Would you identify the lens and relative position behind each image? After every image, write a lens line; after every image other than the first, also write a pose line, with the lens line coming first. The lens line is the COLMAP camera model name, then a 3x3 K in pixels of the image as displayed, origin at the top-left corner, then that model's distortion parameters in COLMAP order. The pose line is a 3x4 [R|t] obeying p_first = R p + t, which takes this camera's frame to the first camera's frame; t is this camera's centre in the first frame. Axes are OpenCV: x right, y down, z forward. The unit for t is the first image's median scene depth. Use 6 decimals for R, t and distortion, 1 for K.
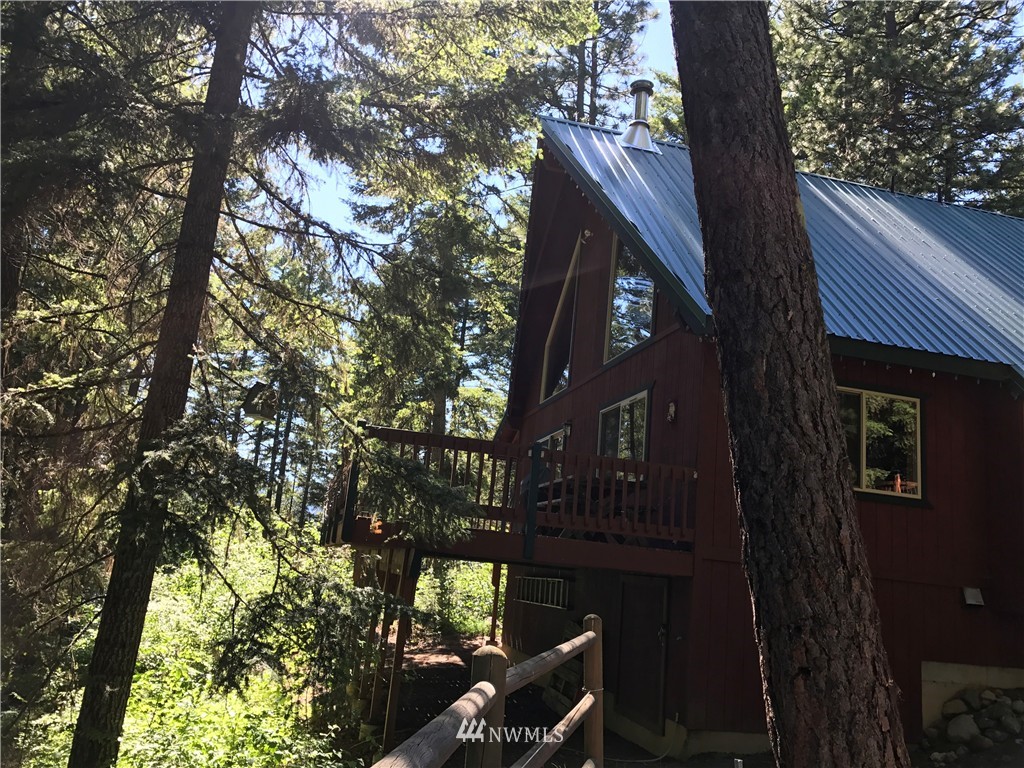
lens RADIAL K [[854.2, 0, 513.6], [0, 854.2, 377.8], [0, 0, 1]] dist [0.110183, -0.137978]
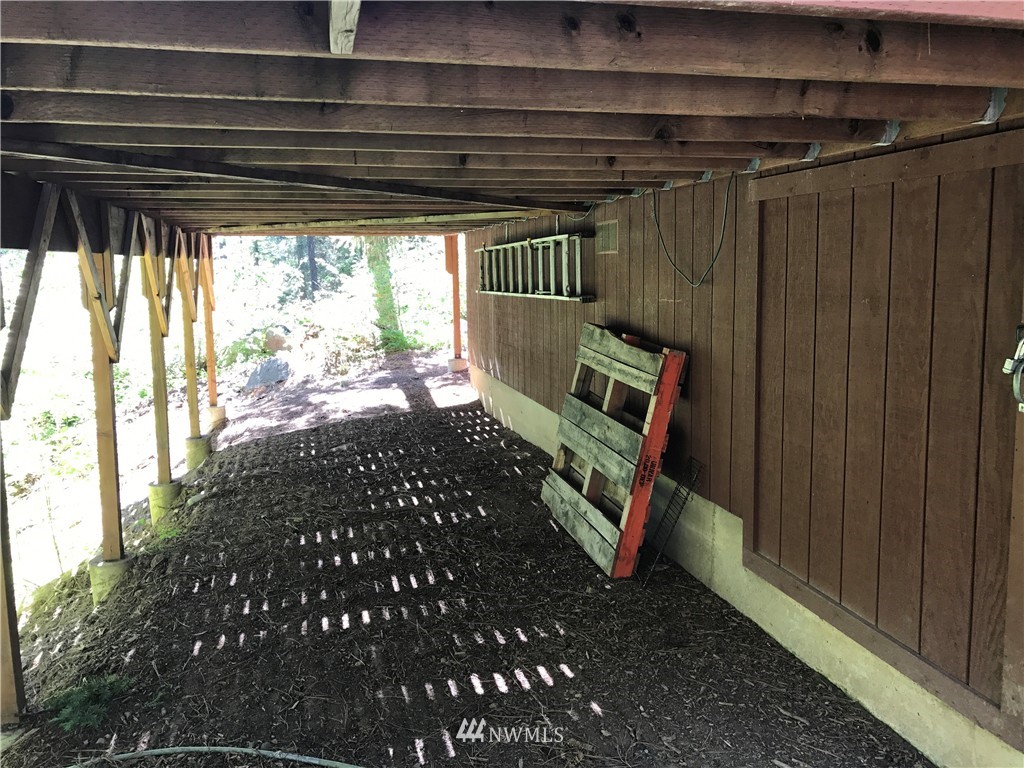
lens RADIAL K [[841.8, 0, 533.5], [0, 841.8, 383.3], [0, 0, 1]] dist [0.061525, -0.059906]
pose [[0.993809, -0.110667, 0.009787, 0.033259], [0.099892, 0.928642, 0.357276, 0.174410], [-0.048627, -0.354087, 0.933947, 0.669144]]
